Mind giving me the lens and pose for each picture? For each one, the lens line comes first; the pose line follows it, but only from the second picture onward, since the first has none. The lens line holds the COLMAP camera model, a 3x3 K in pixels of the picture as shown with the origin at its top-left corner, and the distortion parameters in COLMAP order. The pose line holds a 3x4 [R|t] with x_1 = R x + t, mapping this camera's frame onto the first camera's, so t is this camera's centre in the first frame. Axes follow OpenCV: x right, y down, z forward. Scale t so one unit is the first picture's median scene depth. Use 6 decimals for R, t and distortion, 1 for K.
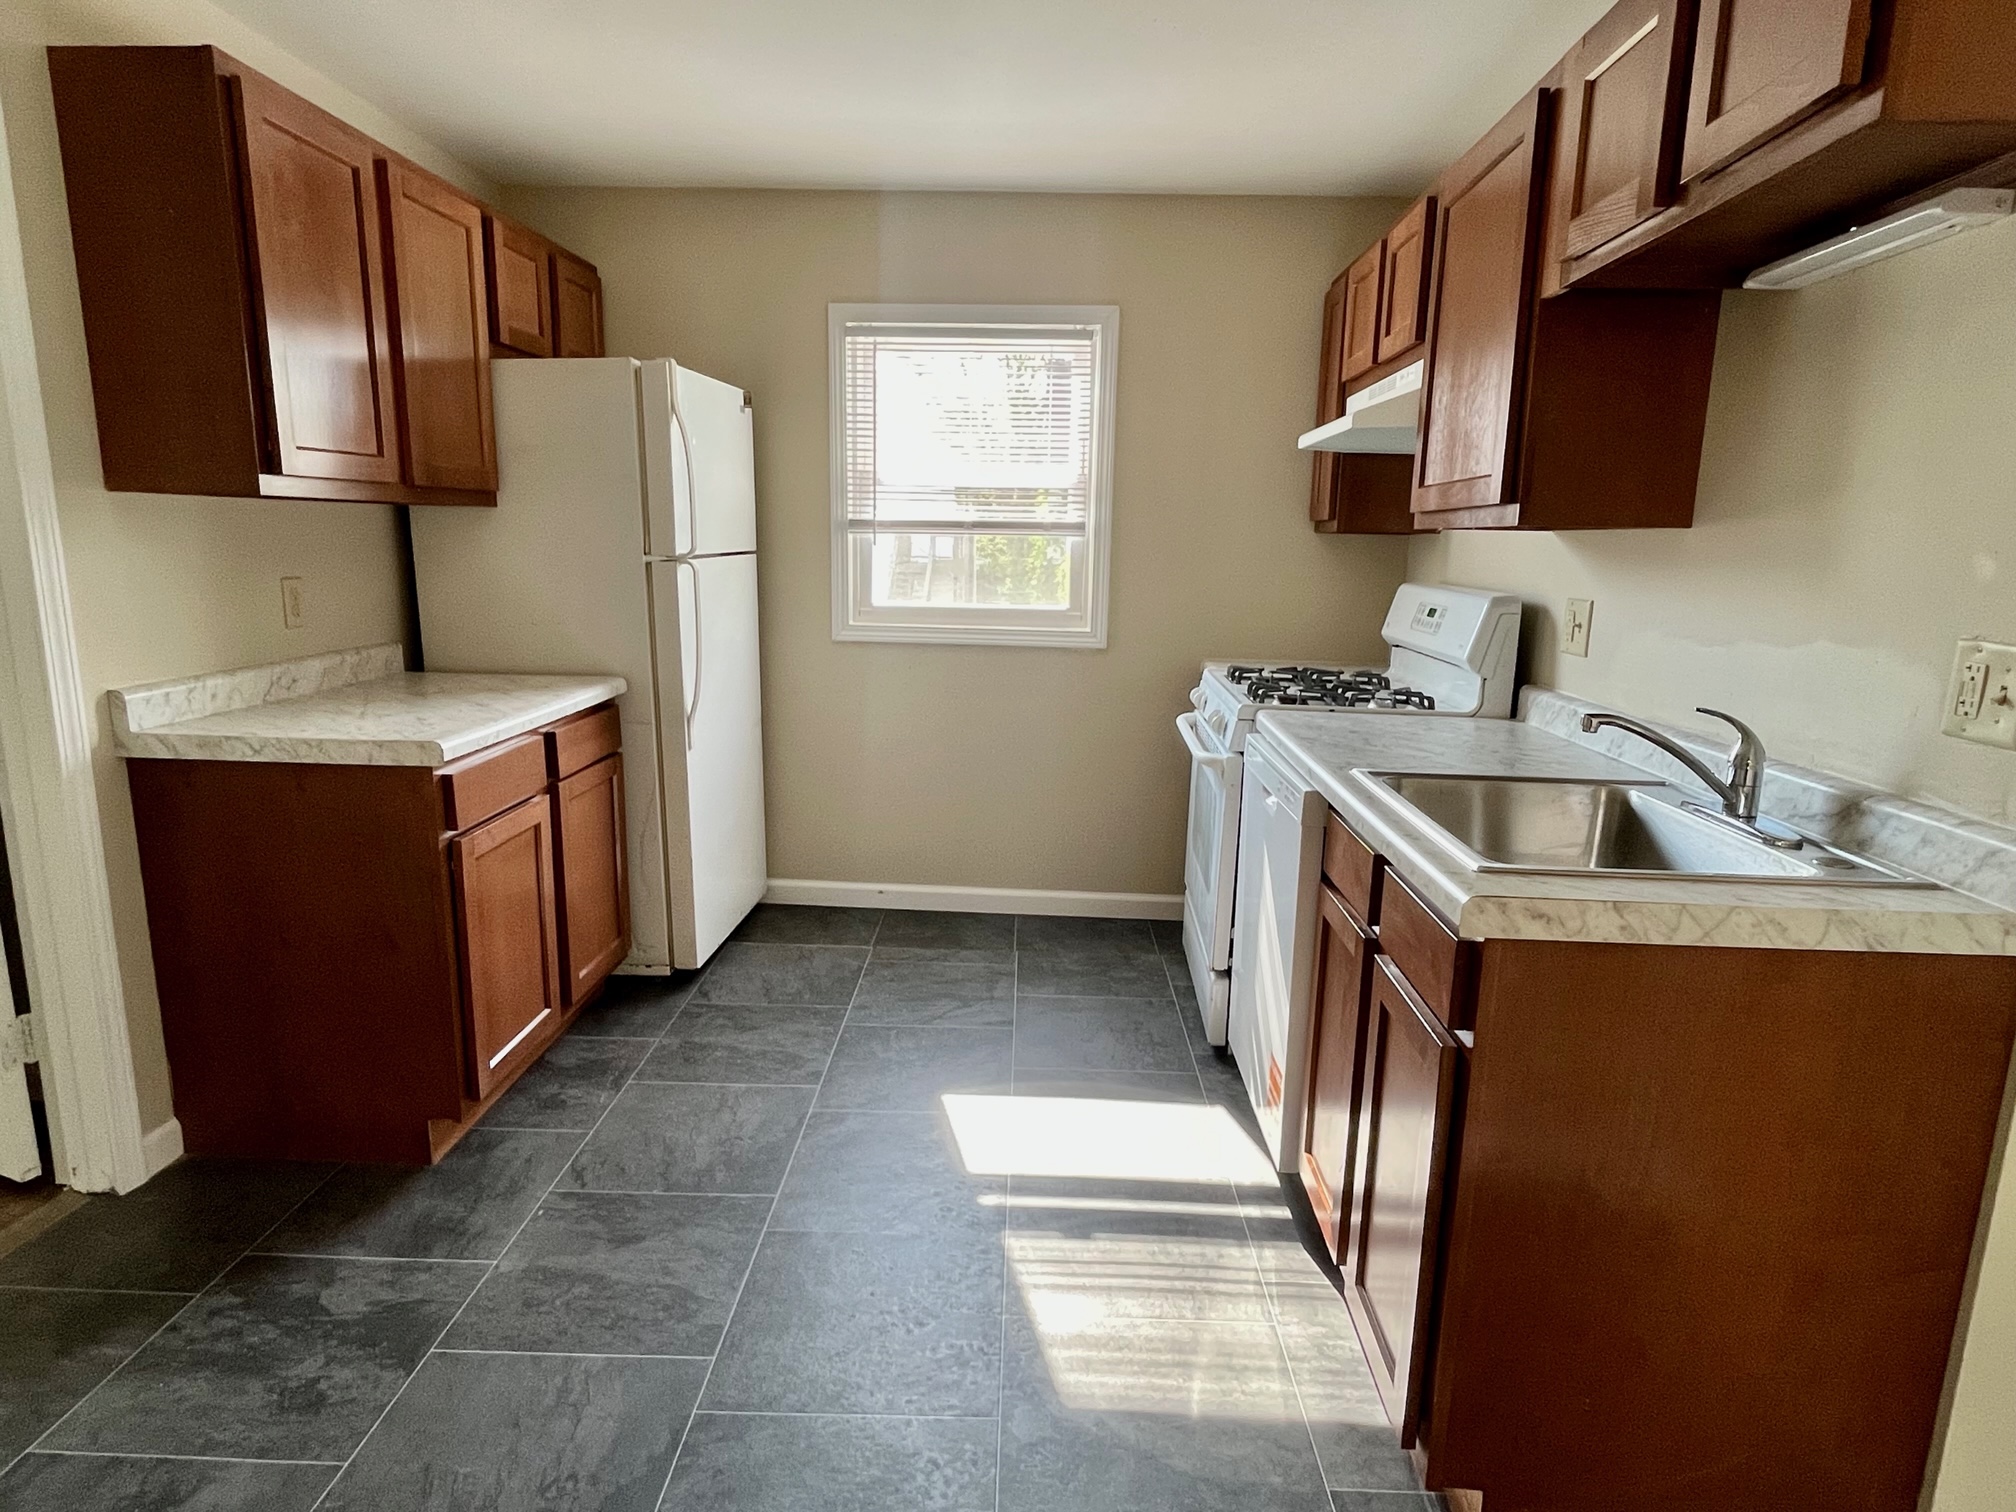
lens RADIAL K [[1135.2, 0, 1007.4], [0, 1135.2, 748.2], [0, 0, 1]] dist [-0.002071, -0.001076]
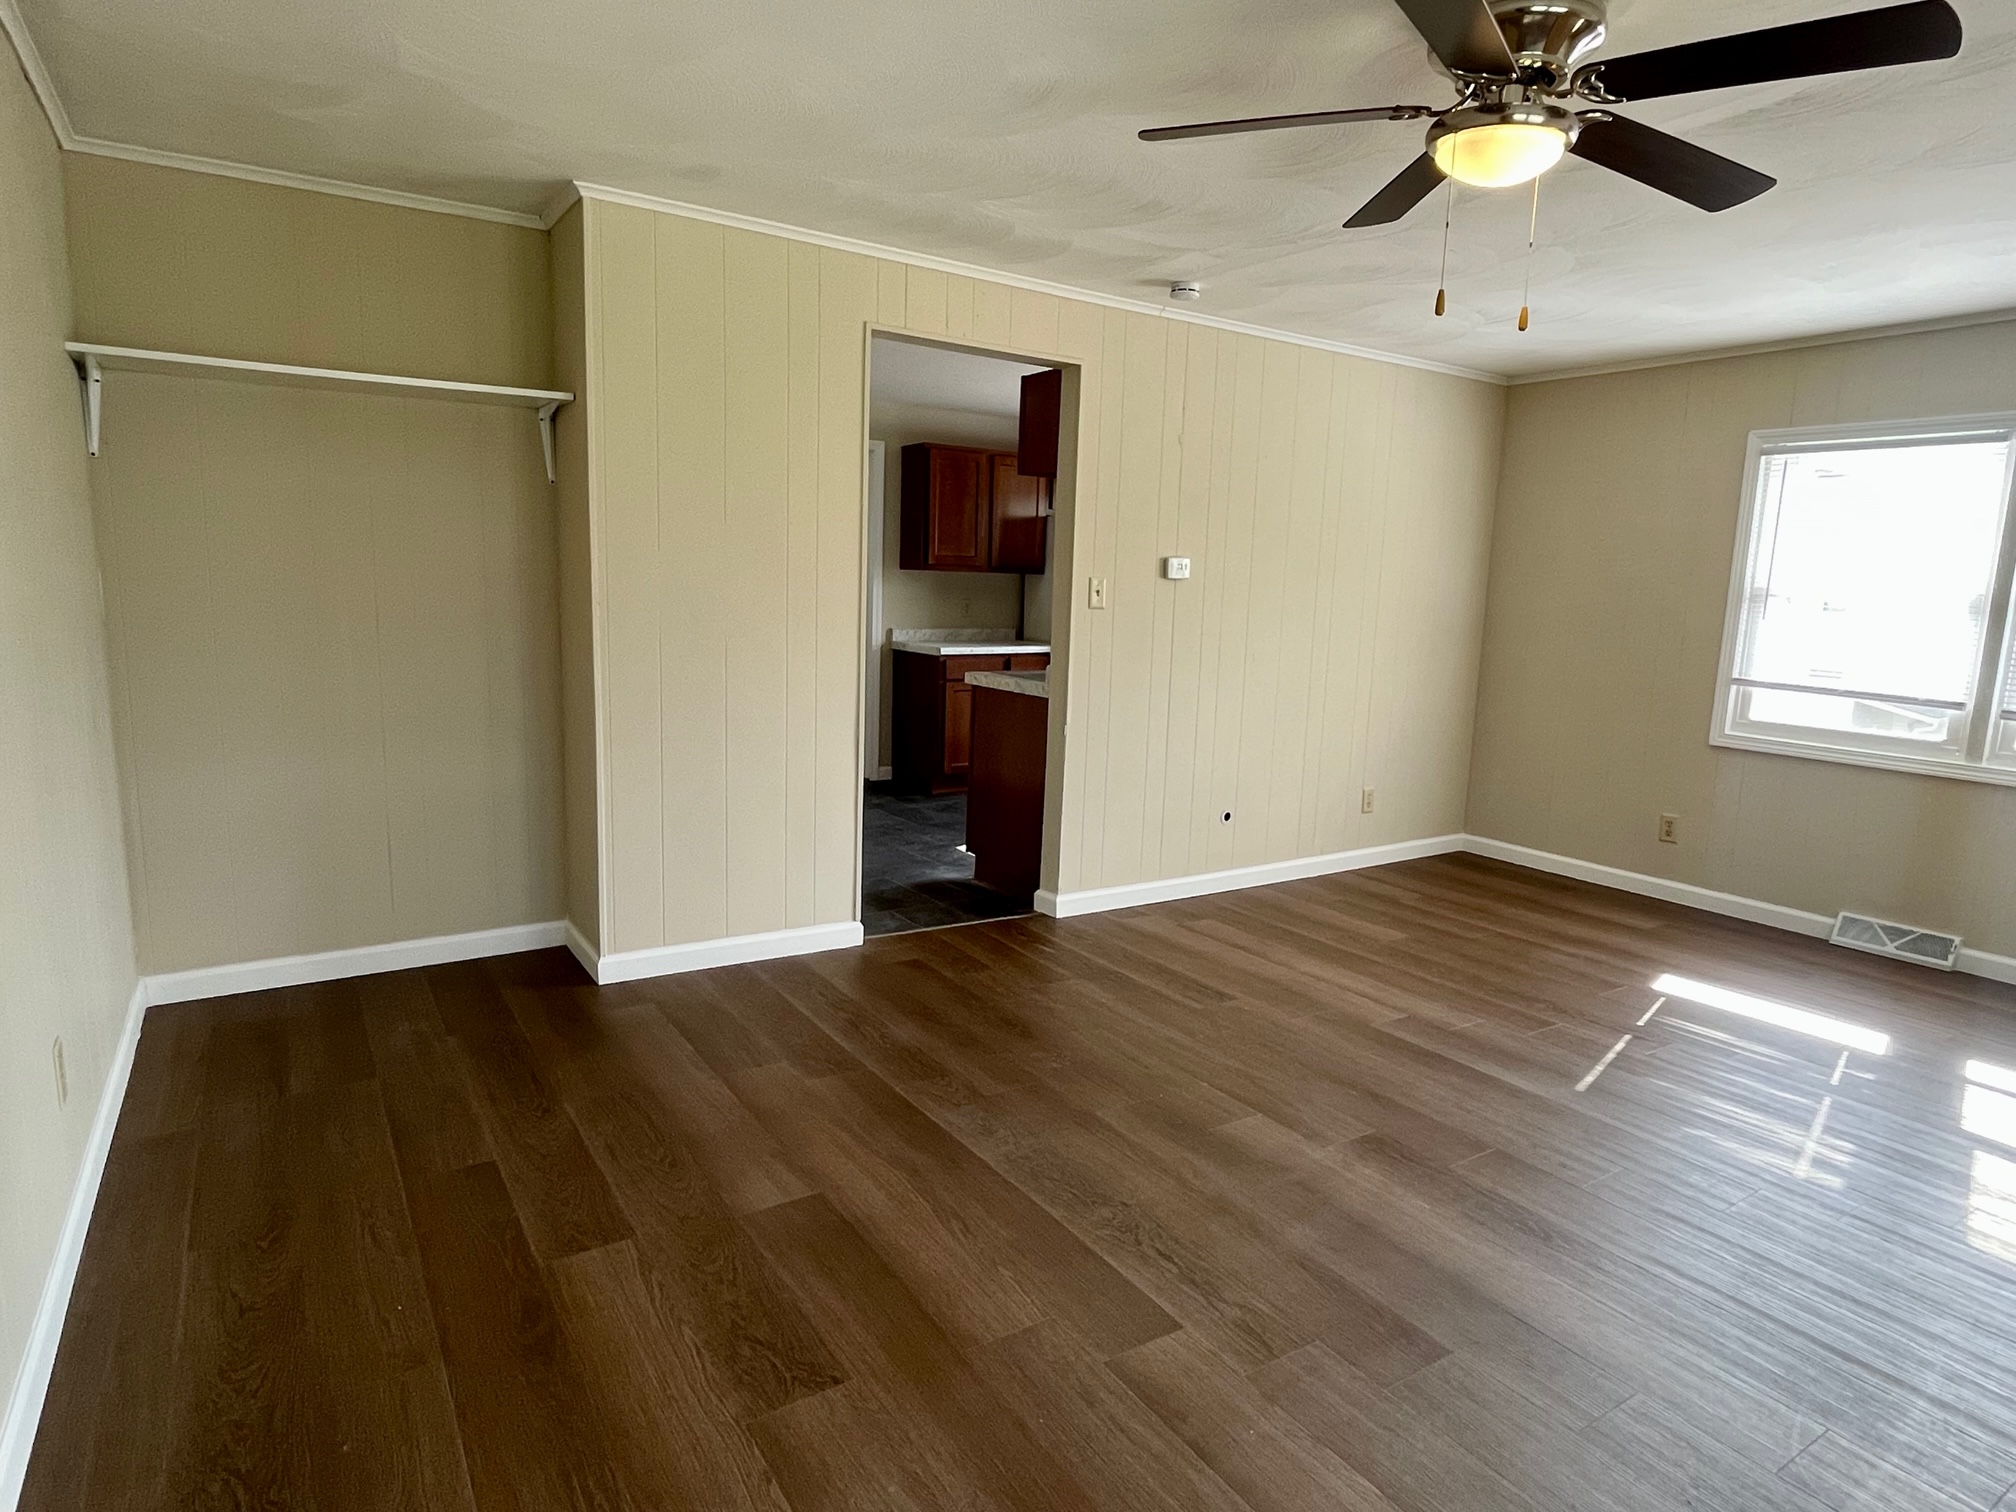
lens RADIAL K [[1135.2, 0, 1003.5], [0, 1135.2, 755.0], [0, 0, 1]] dist [-0.002071, -0.001076]
pose [[0.581077, 0.127747, -0.803760, 1.569523], [-0.170541, 0.984790, 0.033227, 0.109784], [0.795780, 0.117766, 0.594025, -0.501379]]
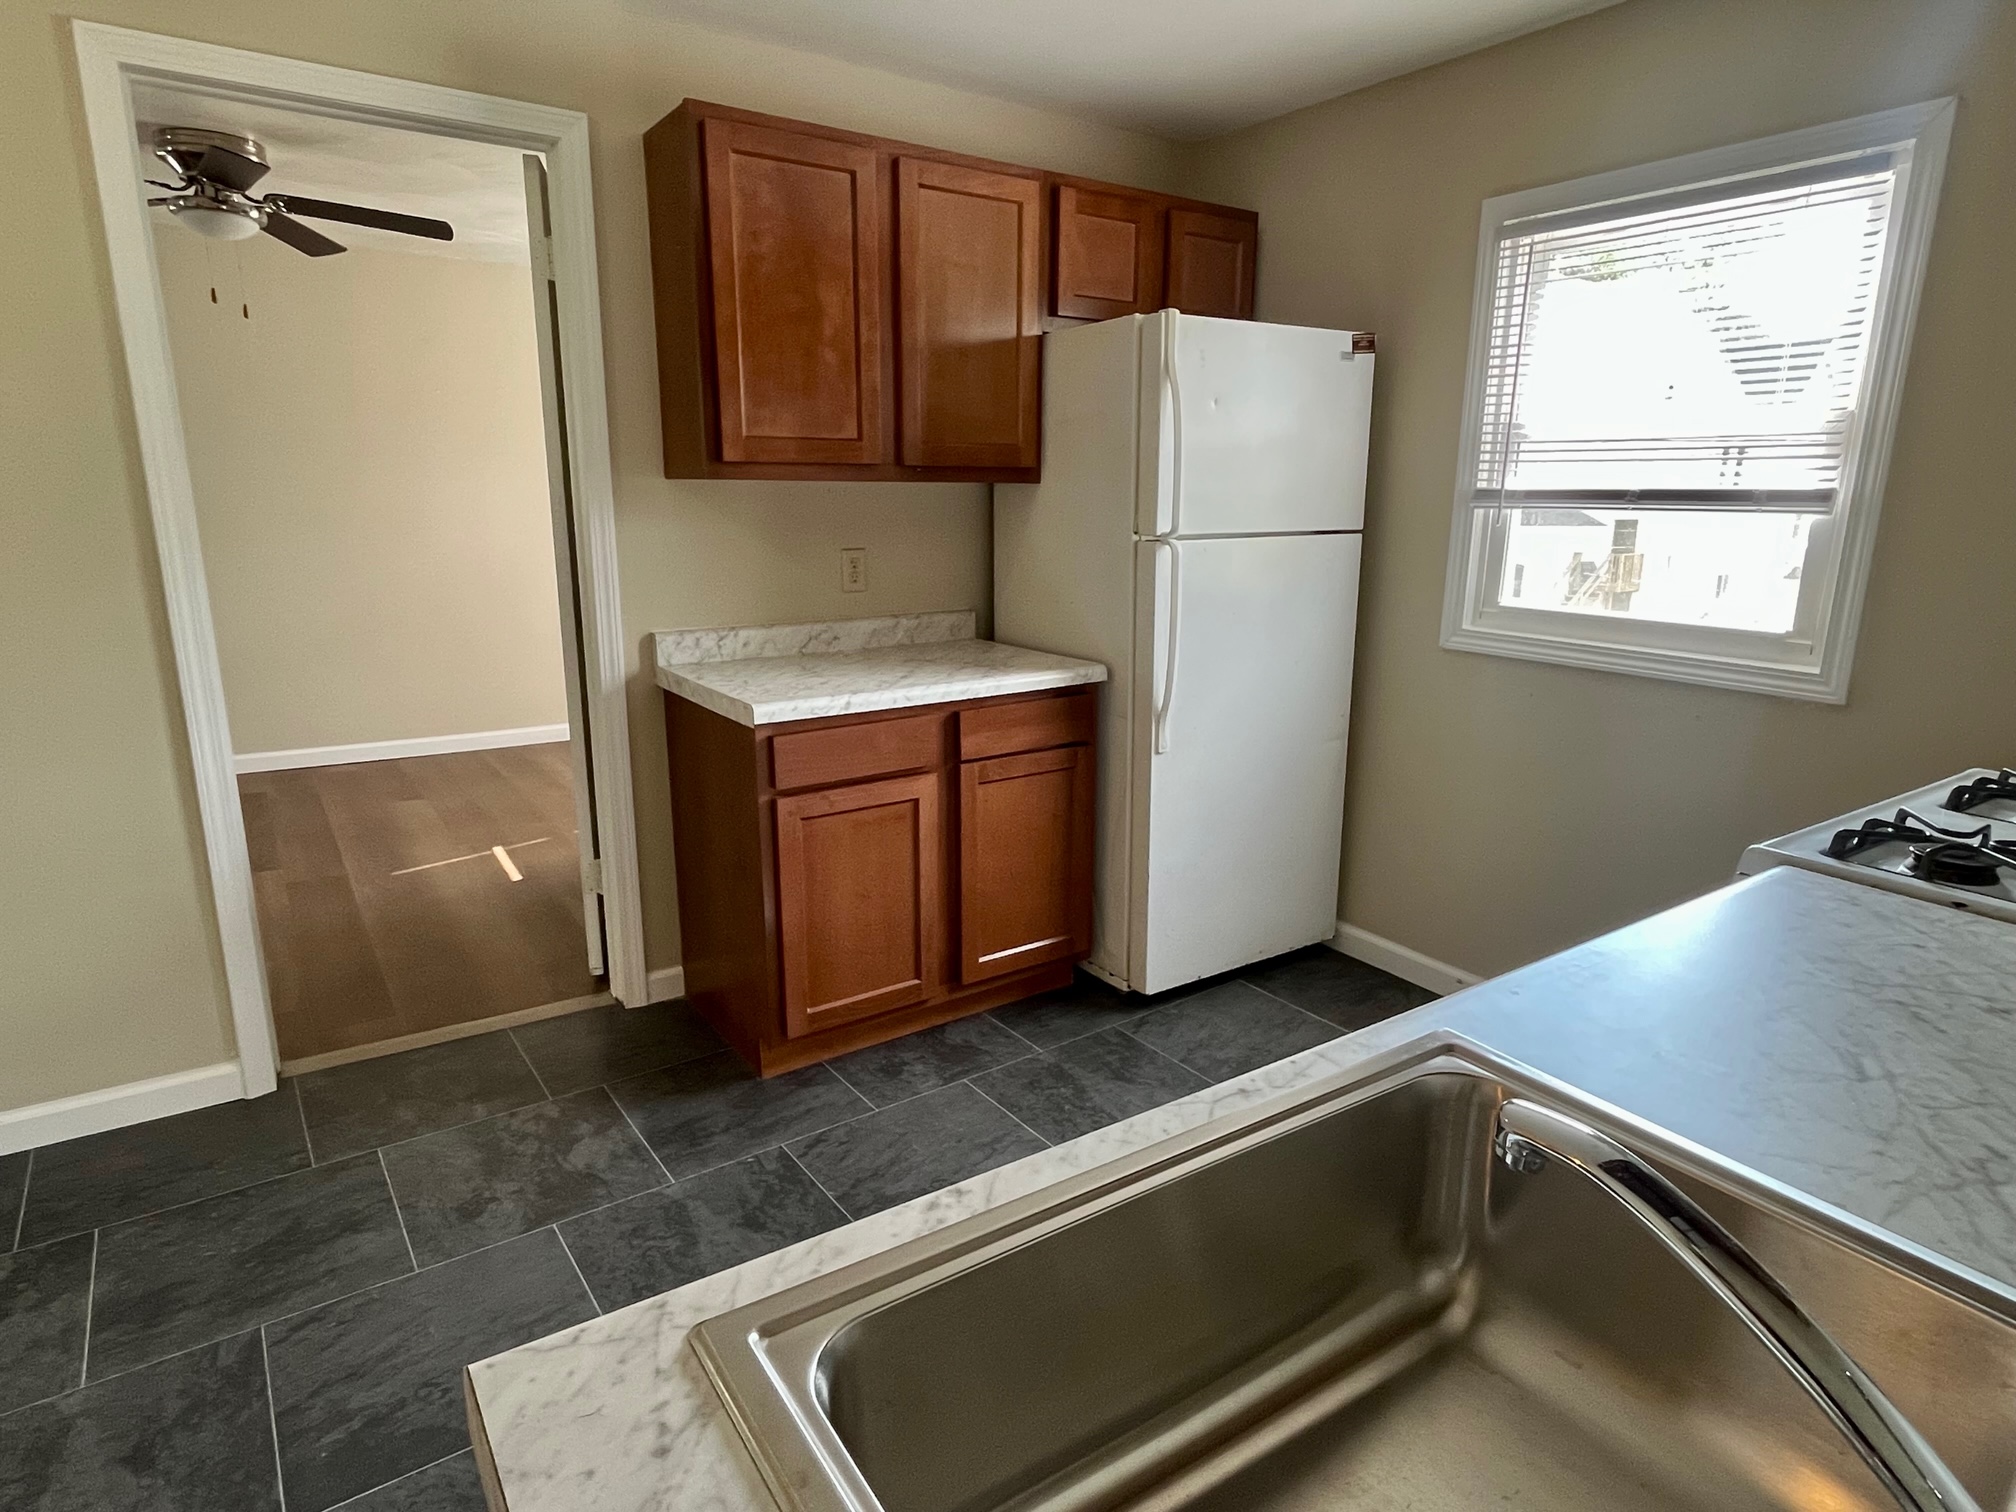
lens RADIAL K [[1135.2, 0, 1016.3], [0, 1135.2, 754.5], [0, 0, 1]] dist [-0.002071, -0.001076]
pose [[0.607982, 0.168514, -0.775862, 0.364284], [-0.143170, 0.984466, 0.101631, -0.077375], [0.780936, 0.049290, 0.622664, 0.380115]]
